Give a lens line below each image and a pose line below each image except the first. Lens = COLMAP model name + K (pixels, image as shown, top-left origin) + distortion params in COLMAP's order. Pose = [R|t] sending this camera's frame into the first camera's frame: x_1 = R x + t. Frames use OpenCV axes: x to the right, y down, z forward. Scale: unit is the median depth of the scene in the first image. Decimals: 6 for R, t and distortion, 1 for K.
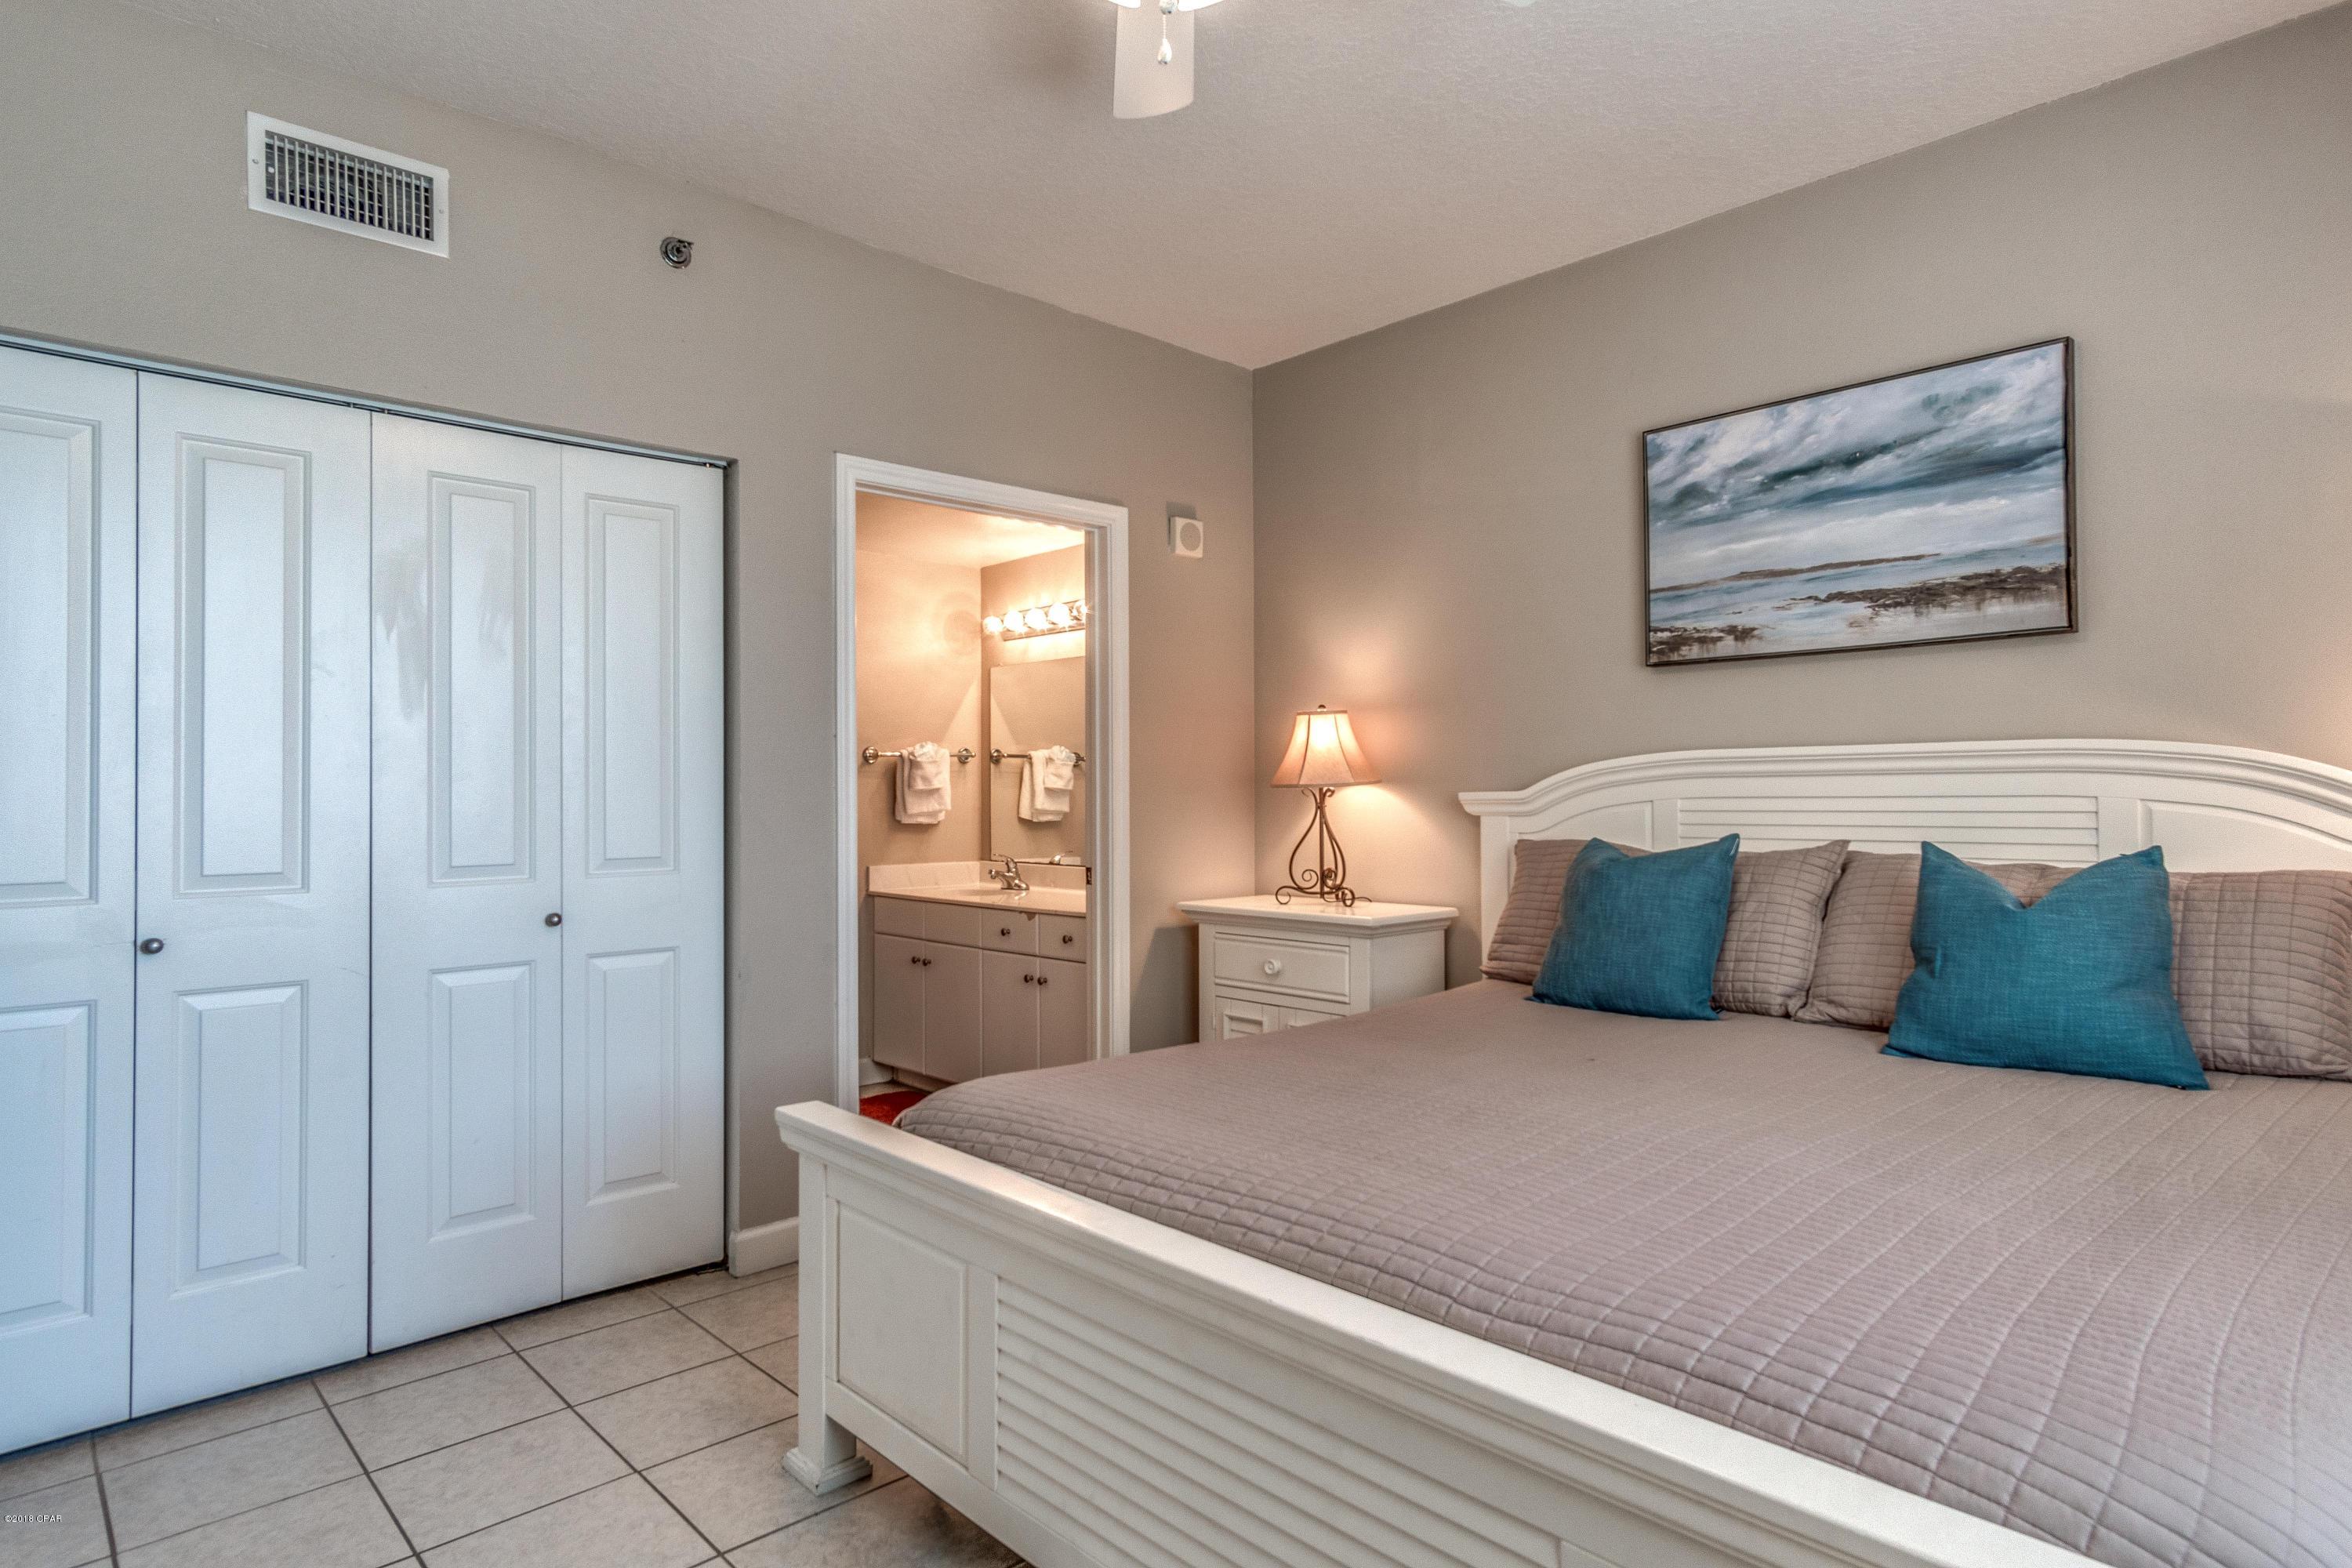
lens RADIAL K [[1294.3, 0, 1165.5], [0, 1294.3, 779.4], [0, 0, 1]] dist [0.002728, 0.001725]
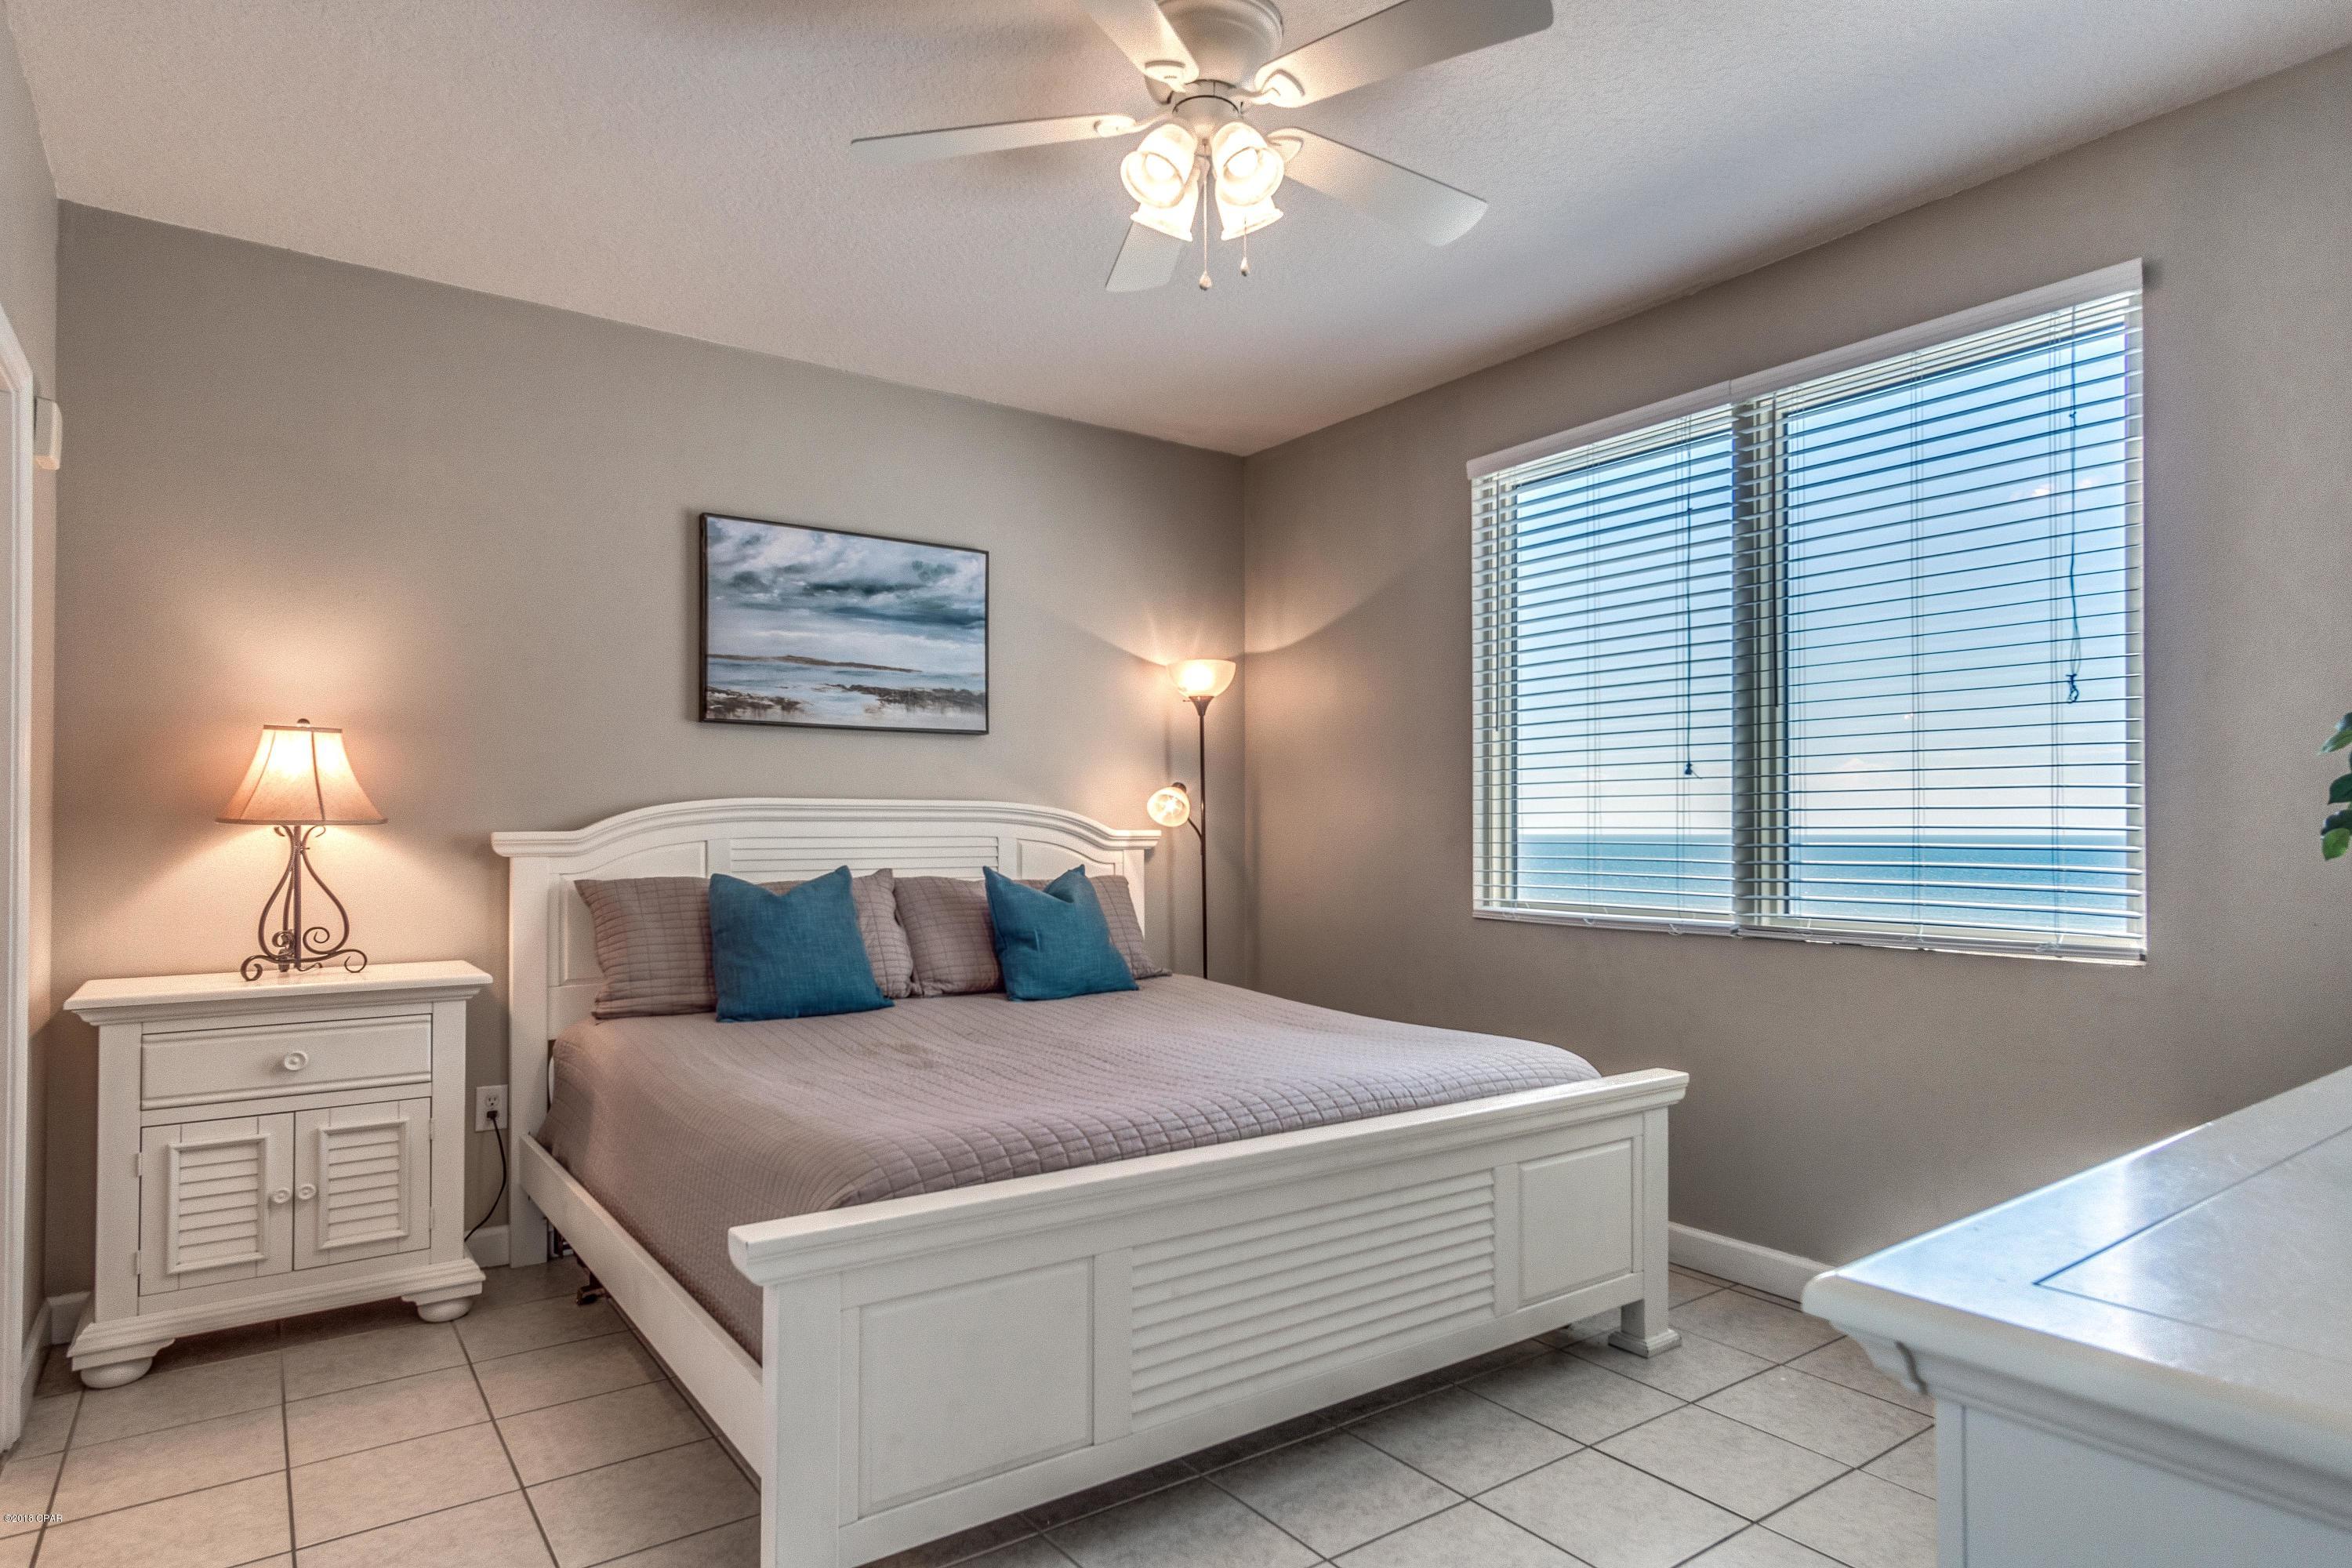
lens RADIAL K [[1283.0, 0, 1175.1], [0, 1283.0, 826.1], [0, 0, 1]] dist [-0.000953, -0.000091]
pose [[0.132763, 0.008019, 0.991115, -0.729536], [-0.014367, 0.999878, -0.006165, 0.005325], [-0.991044, -0.013421, 0.132861, 0.475612]]
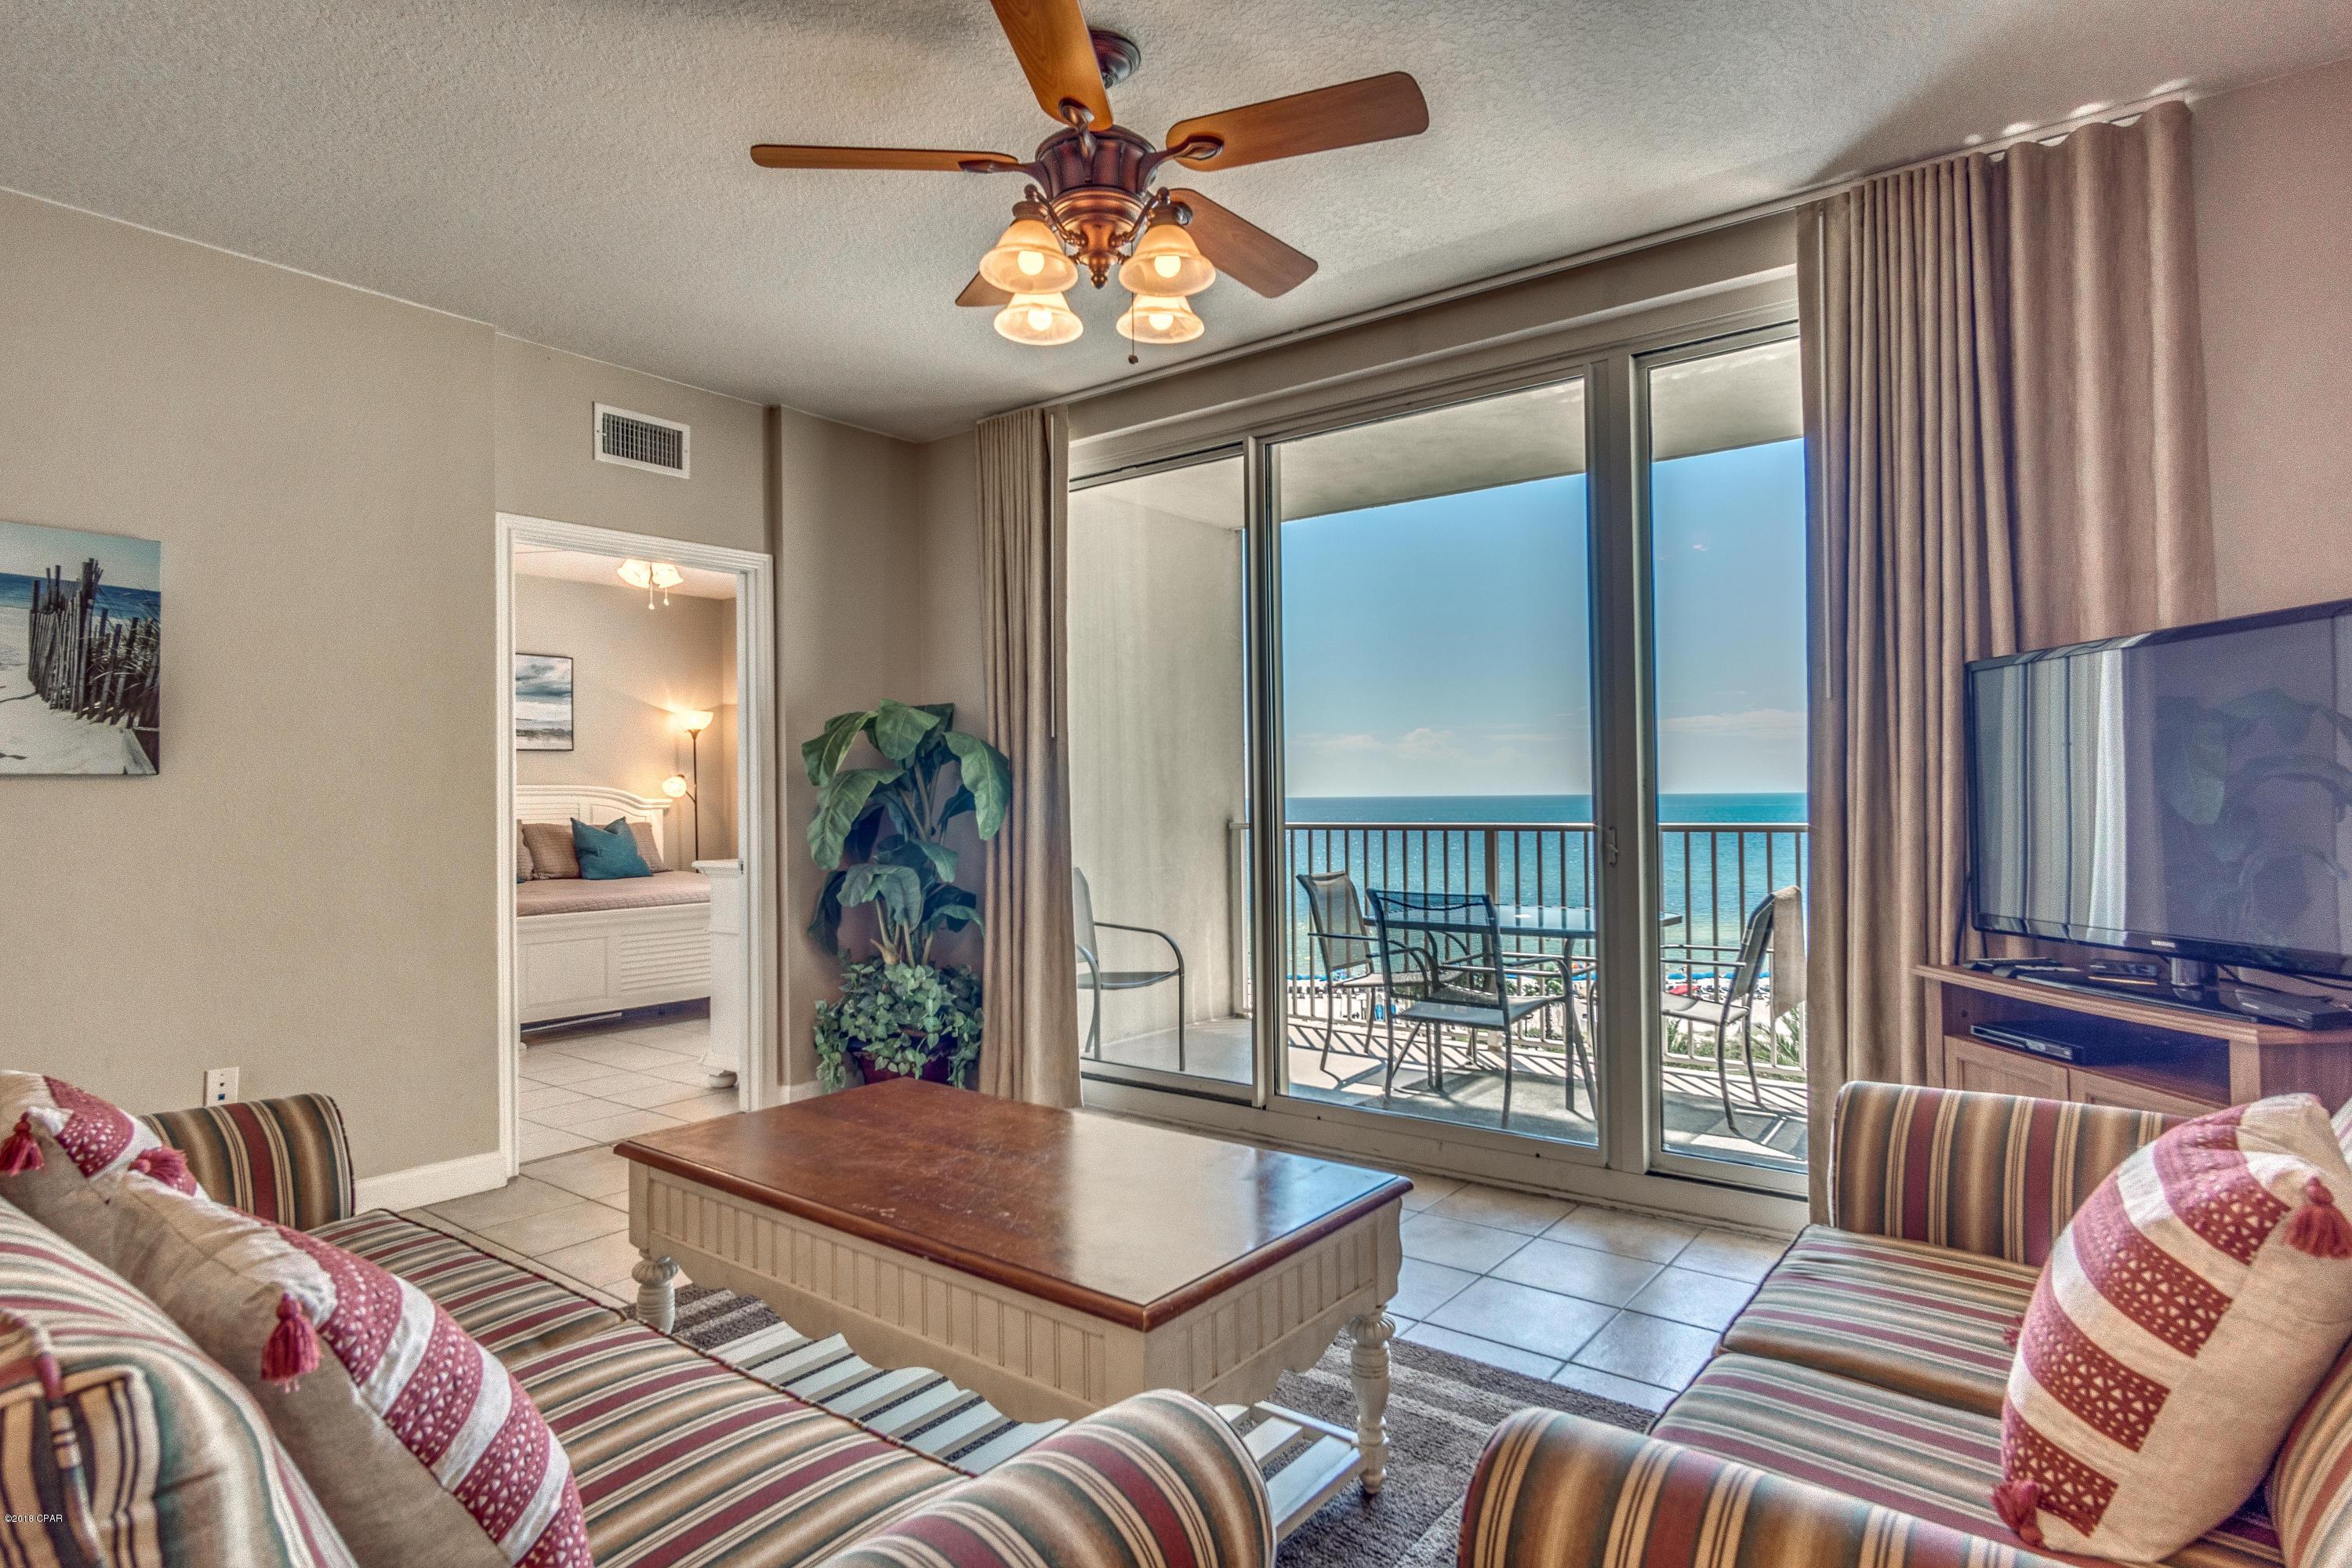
lens RADIAL K [[1294.3, 0, 1165.5], [0, 1294.3, 779.4], [0, 0, 1]] dist [0.002728, 0.001725]
pose [[-0.140001, 0.012542, 0.990072, -2.248930], [-0.004063, 0.999904, -0.013241, -0.007933], [-0.990143, -0.005877, -0.139936, 0.010611]]
